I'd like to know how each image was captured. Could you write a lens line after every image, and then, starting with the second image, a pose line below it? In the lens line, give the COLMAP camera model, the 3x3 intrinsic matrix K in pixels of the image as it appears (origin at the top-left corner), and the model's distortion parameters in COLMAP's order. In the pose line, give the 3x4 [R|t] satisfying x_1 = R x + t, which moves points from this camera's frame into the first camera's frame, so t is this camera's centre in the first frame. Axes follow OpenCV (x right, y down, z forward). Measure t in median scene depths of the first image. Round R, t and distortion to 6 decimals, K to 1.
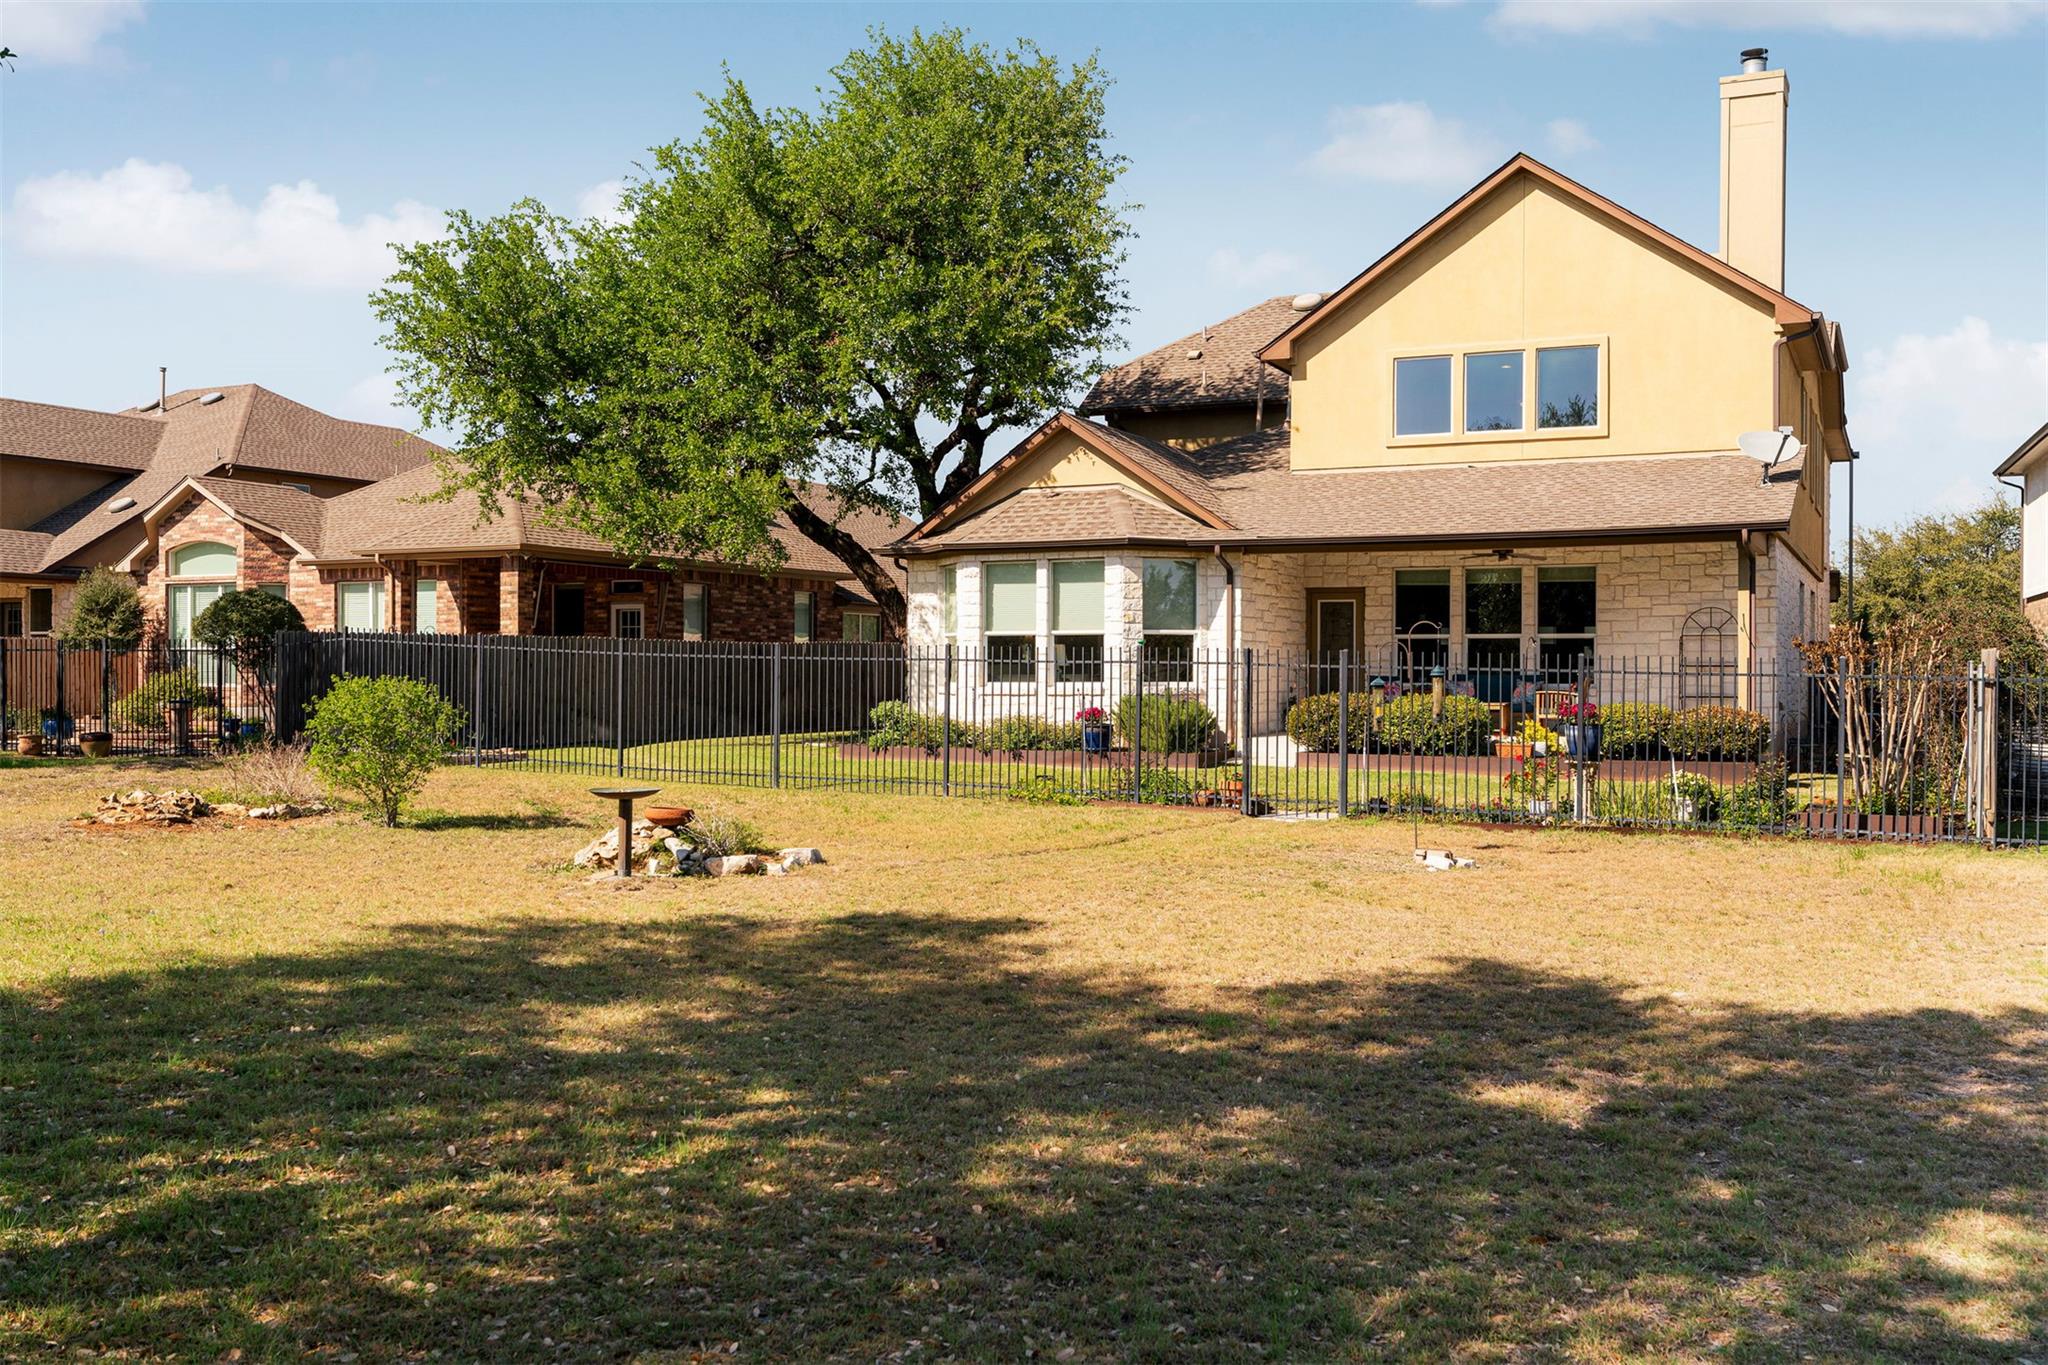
lens RADIAL K [[1888.5, 0, 1028.7], [0, 1888.5, 687.0], [0, 0, 1]] dist [0.022891, 0.000000]
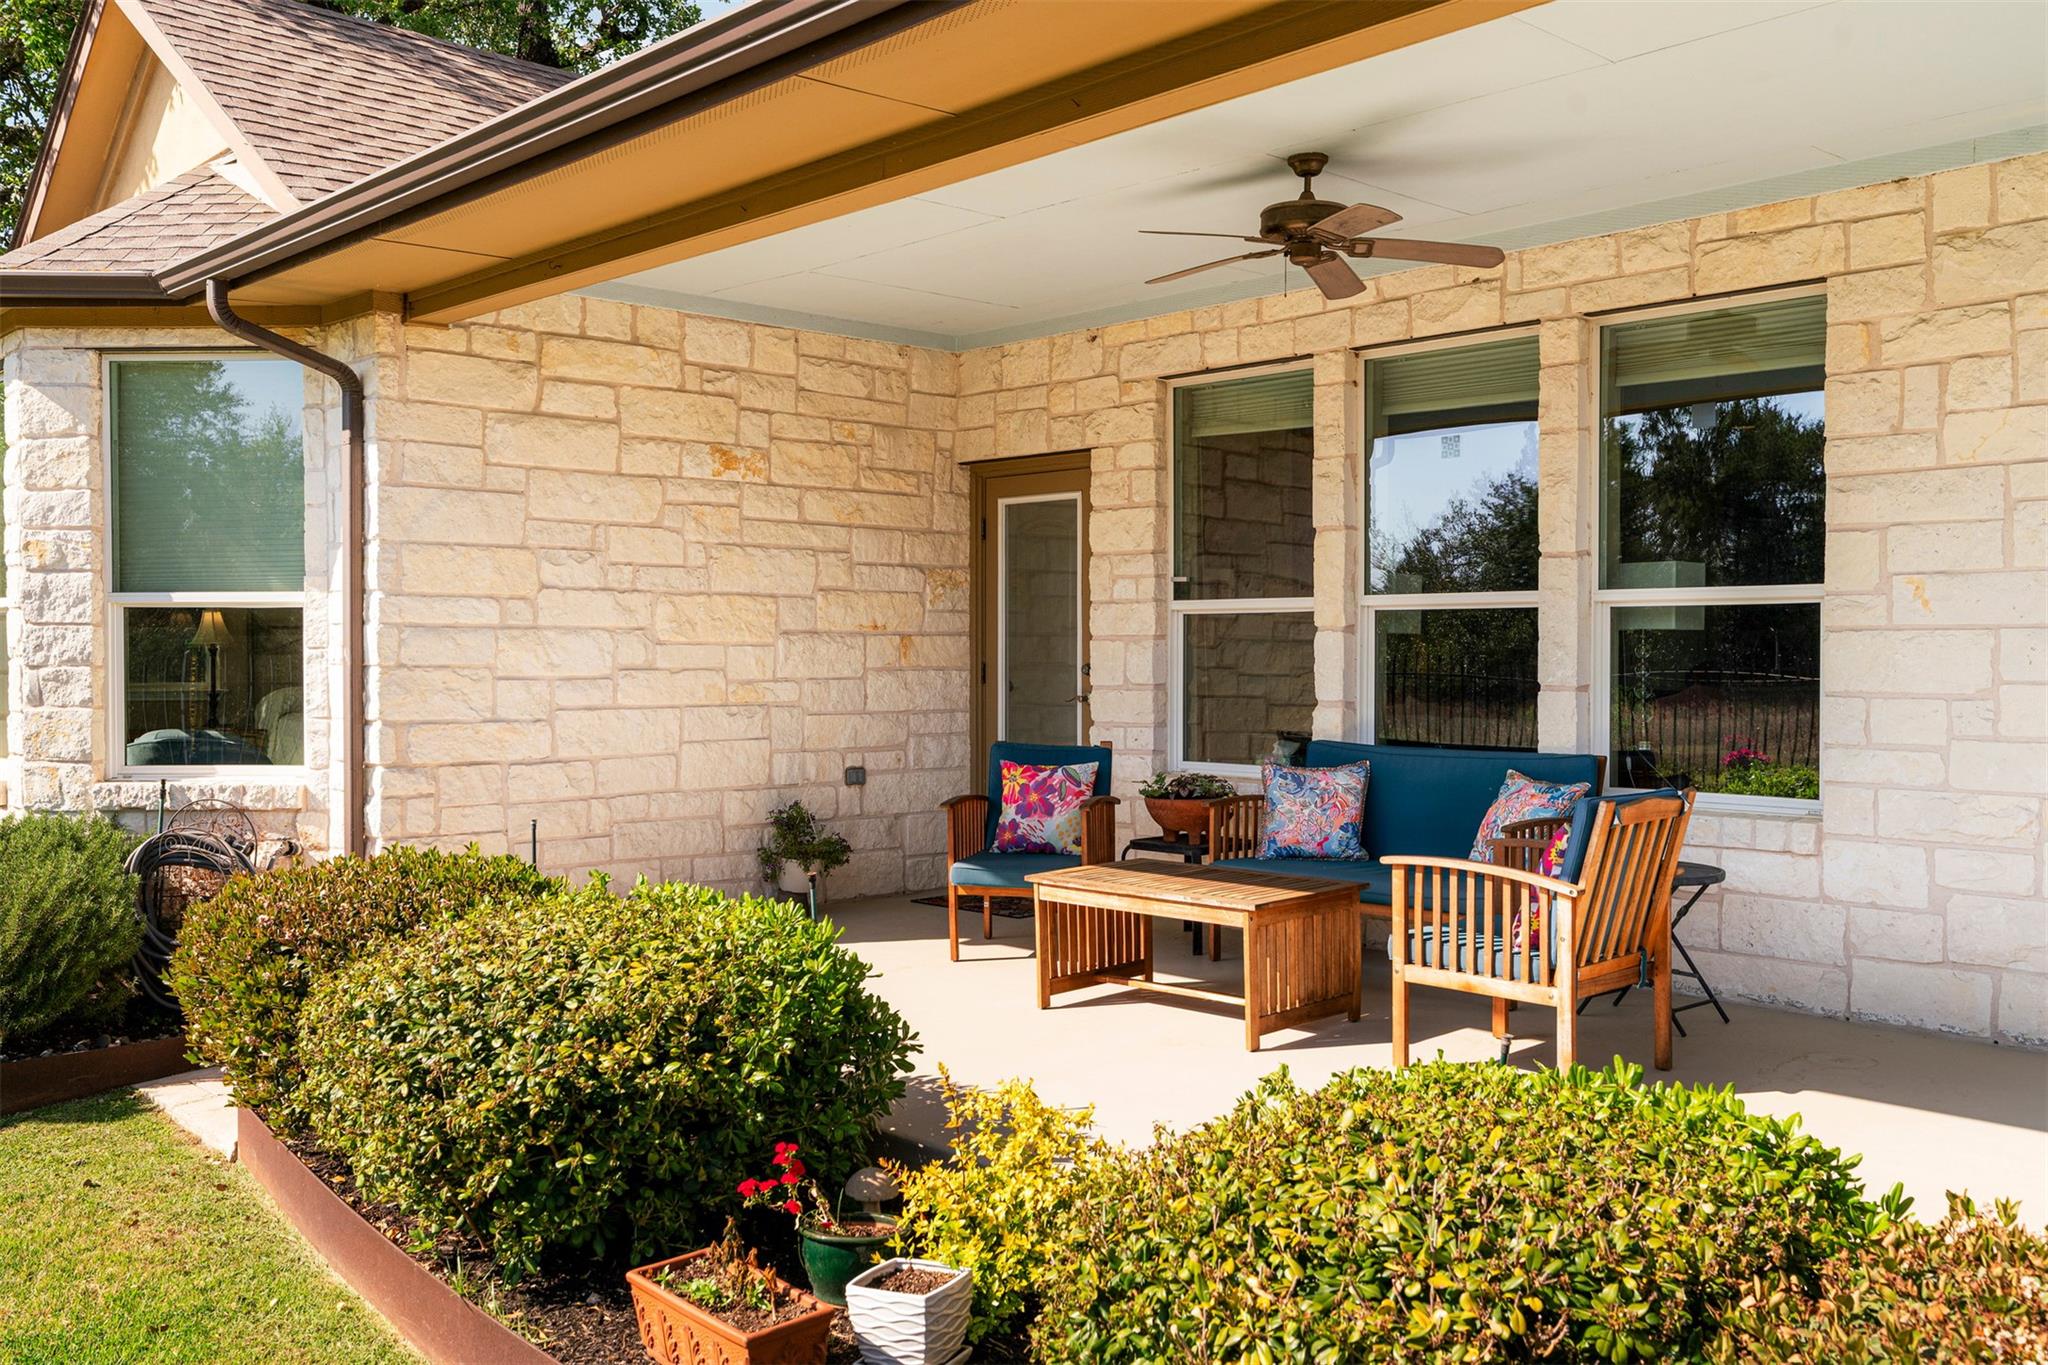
lens RADIAL K [[1780.8, 0, 1015.8], [0, 1780.8, 680.7], [0, 0, 1]] dist [0.010103, -0.000974]
pose [[0.928006, 0.005360, -0.372526, 0.289058], [-0.001667, 0.999946, 0.010234, -0.018724], [0.372561, -0.008876, 0.927965, 0.760867]]
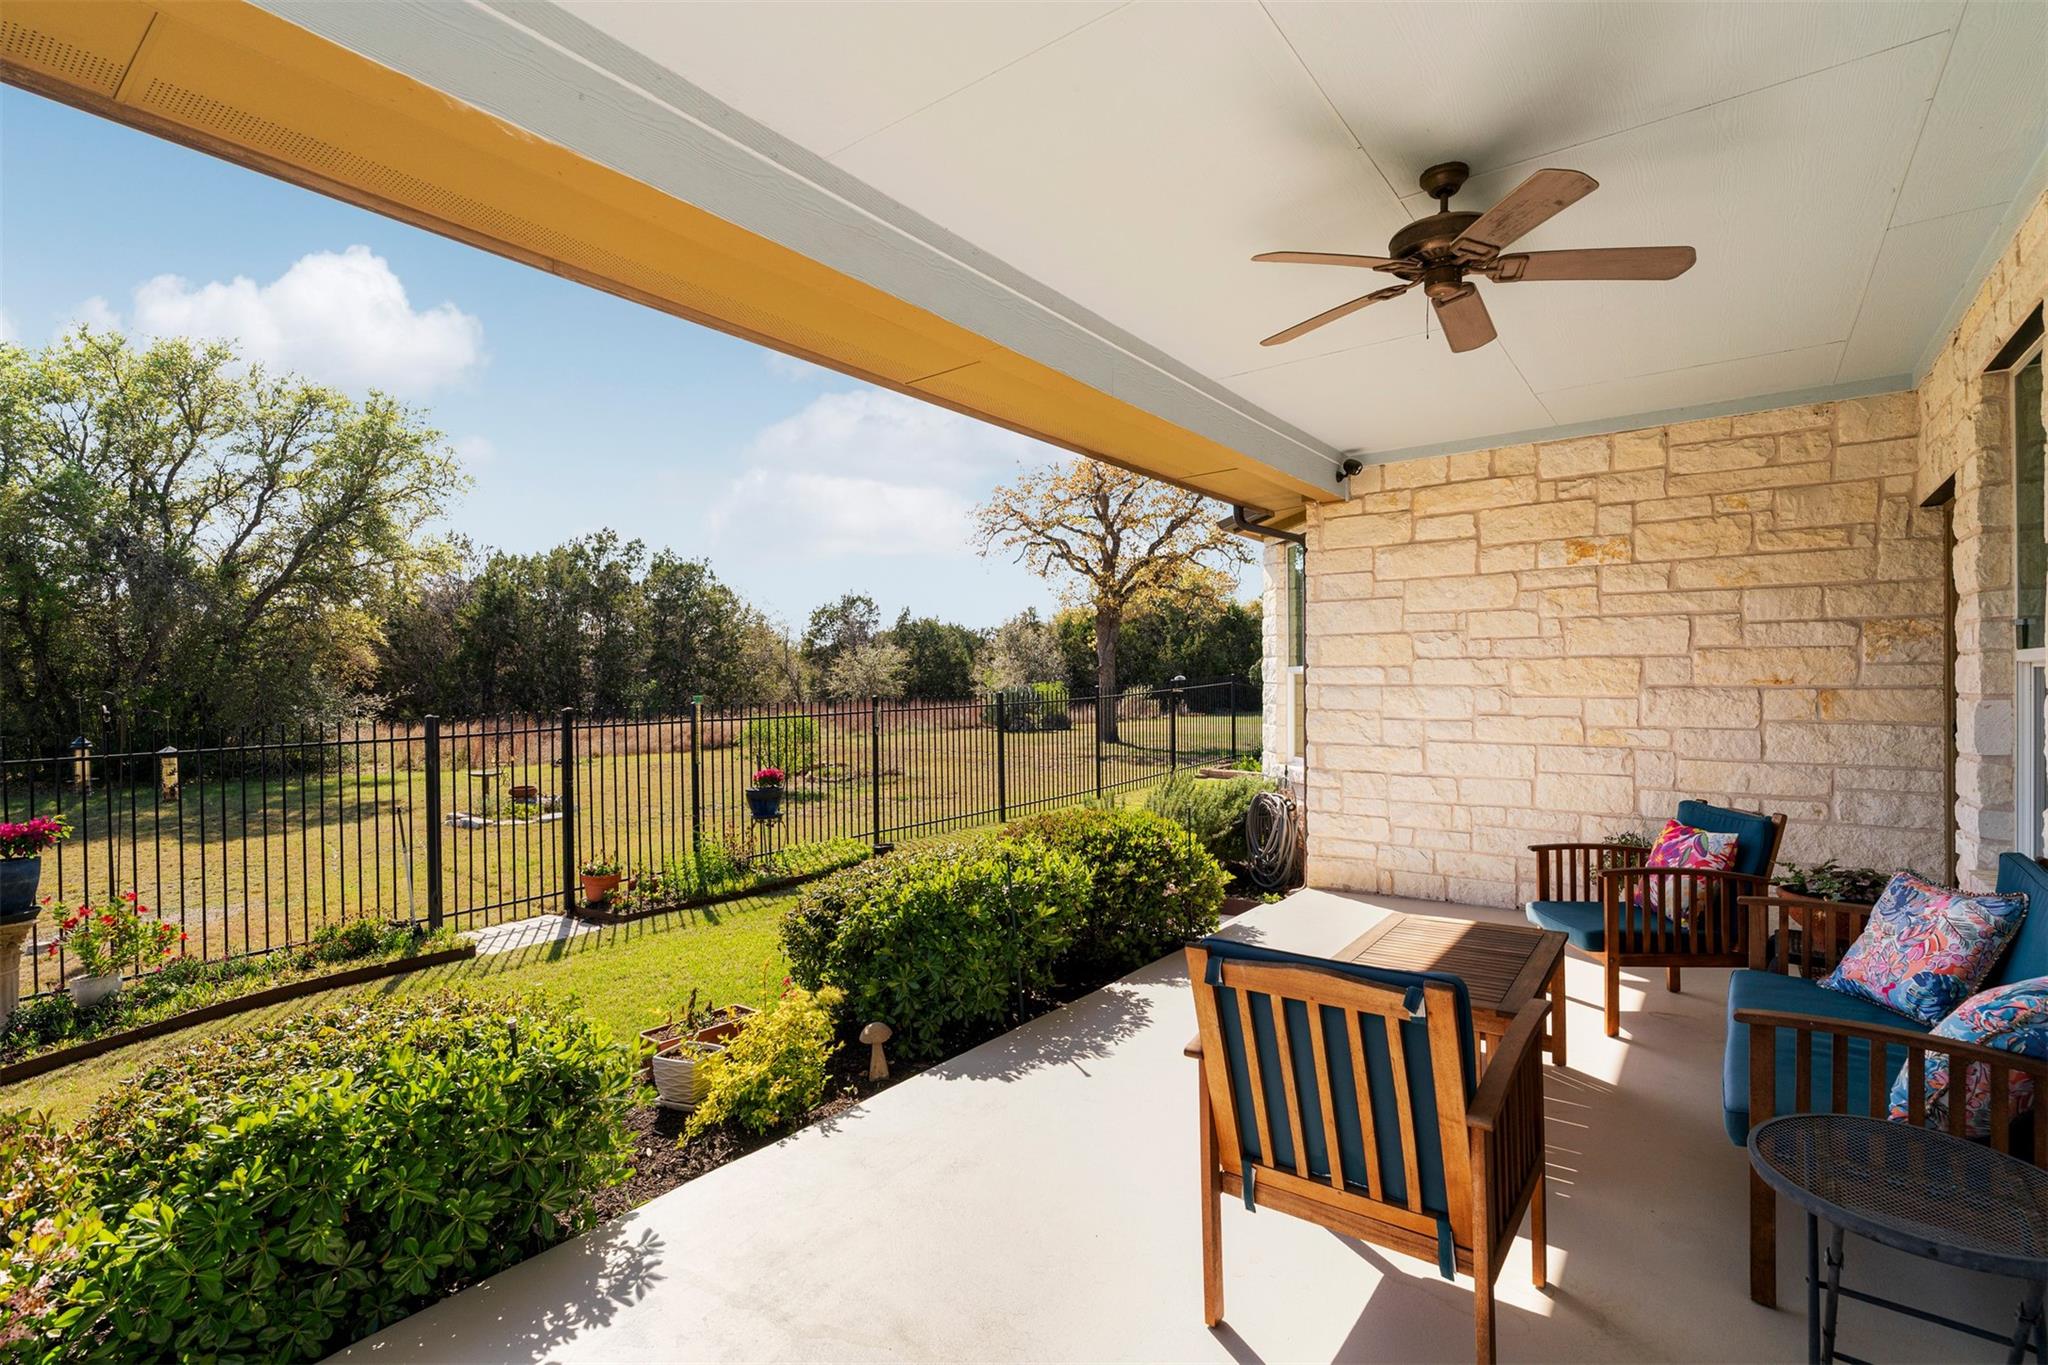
lens RADIAL K [[931.9, 0, 1012.4], [0, 931.9, 684.3], [0, 0, 1]] dist [-0.008540, 0.004694]
pose [[-0.211607, 0.002099, -0.977353, 0.347368], [-0.002482, 0.999993, 0.002685, -0.024584], [0.977352, 0.002994, -0.211601, 0.942953]]
